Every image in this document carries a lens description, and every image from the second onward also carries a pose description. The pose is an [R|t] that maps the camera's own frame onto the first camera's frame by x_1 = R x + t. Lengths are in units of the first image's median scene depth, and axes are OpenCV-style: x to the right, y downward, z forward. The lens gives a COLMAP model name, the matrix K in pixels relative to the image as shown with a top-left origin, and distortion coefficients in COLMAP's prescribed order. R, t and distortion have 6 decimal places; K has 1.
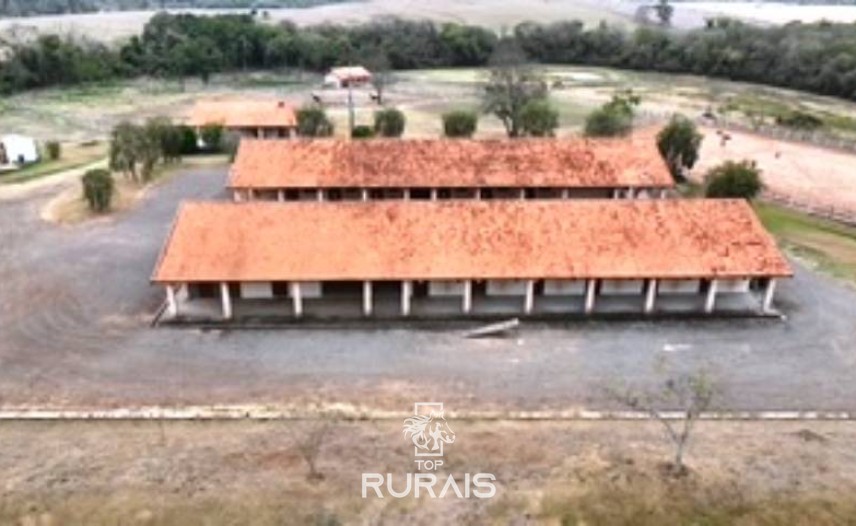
lens RADIAL K [[653.4, 0, 418.2], [0, 653.4, 264.5], [0, 0, 1]] dist [0.004567, 0.008358]
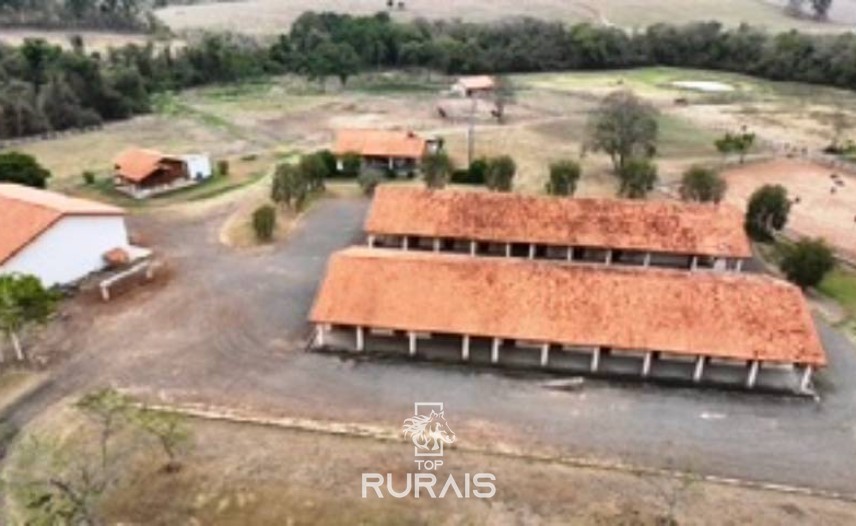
lens RADIAL K [[653.4, 0, 418.2], [0, 653.4, 264.5], [0, 0, 1]] dist [0.004567, 0.008358]
pose [[0.982043, 0.079057, -0.171291, 0.034594], [-0.072844, 0.996447, 0.042267, -0.143554], [0.174024, -0.029031, 0.984313, -0.253694]]
